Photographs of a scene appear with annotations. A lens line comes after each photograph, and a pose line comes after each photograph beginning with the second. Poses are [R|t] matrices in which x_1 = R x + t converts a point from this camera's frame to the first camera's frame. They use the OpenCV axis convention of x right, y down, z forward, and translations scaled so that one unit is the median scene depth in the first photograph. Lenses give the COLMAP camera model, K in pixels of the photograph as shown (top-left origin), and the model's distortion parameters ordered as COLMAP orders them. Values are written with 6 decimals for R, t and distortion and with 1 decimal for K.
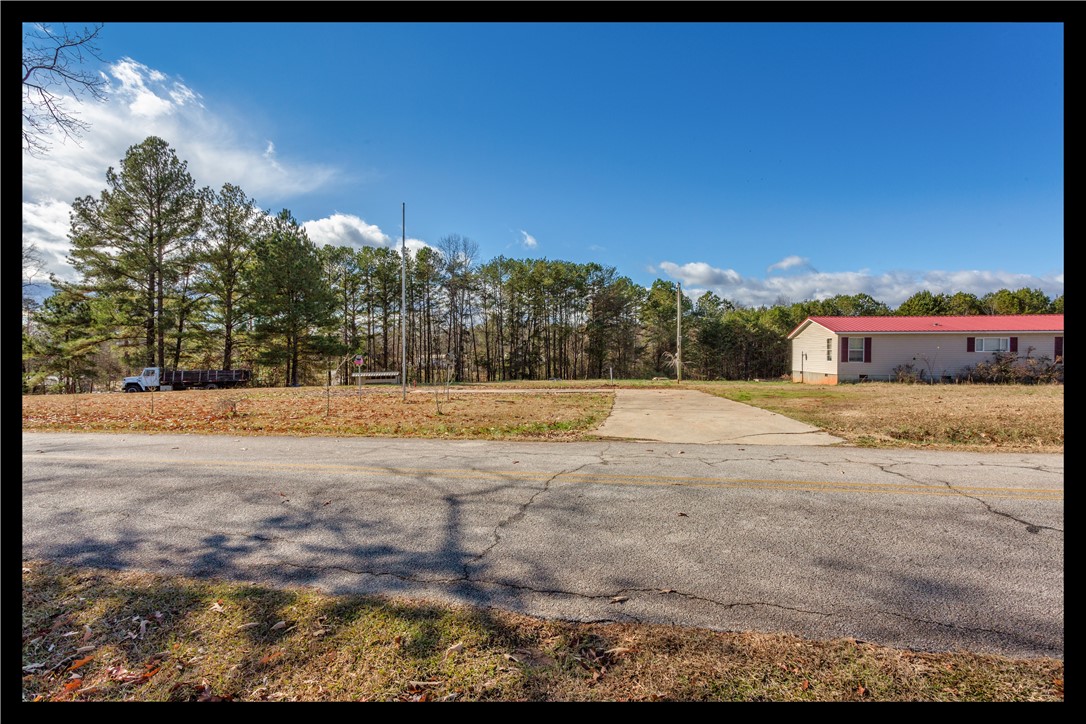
lens RADIAL K [[510.9, 0, 543.0], [0, 510.9, 362.0], [0, 0, 1]] dist [0.002025, 0.000014]
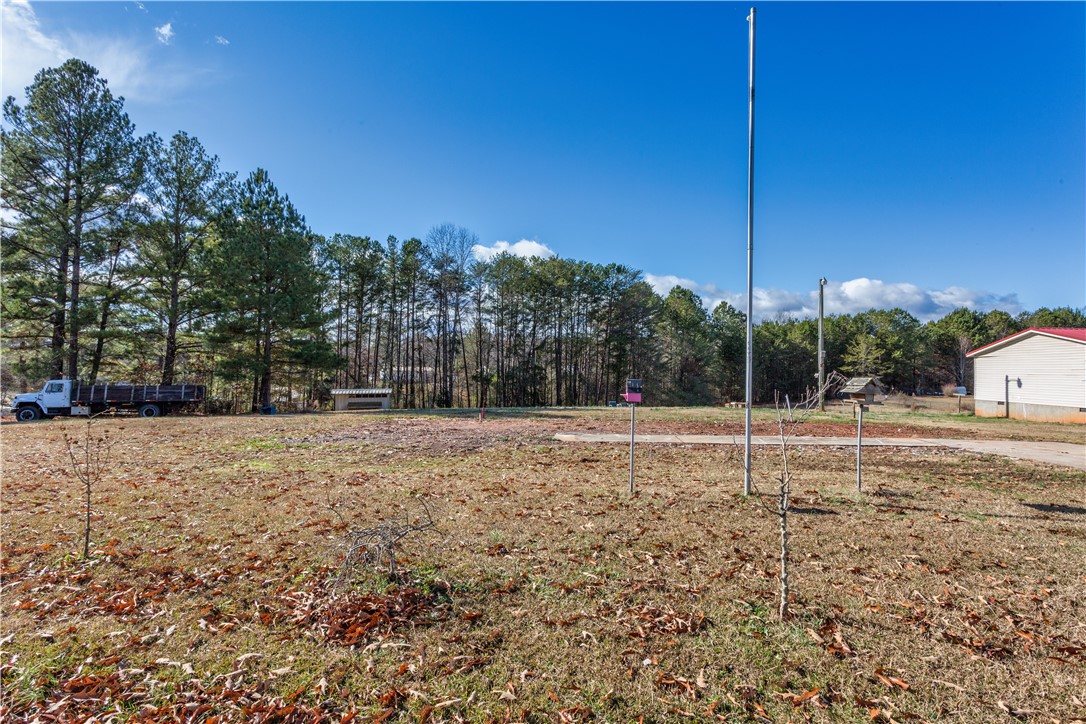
lens RADIAL K [[531.1, 0, 538.1], [0, 531.1, 356.9], [0, 0, 1]] dist [-0.000842, 0.000378]
pose [[0.996185, 0.020272, 0.084881, -0.154516], [-0.017284, 0.999210, -0.035793, -0.005158], [-0.085540, 0.034189, 0.995748, 0.195413]]
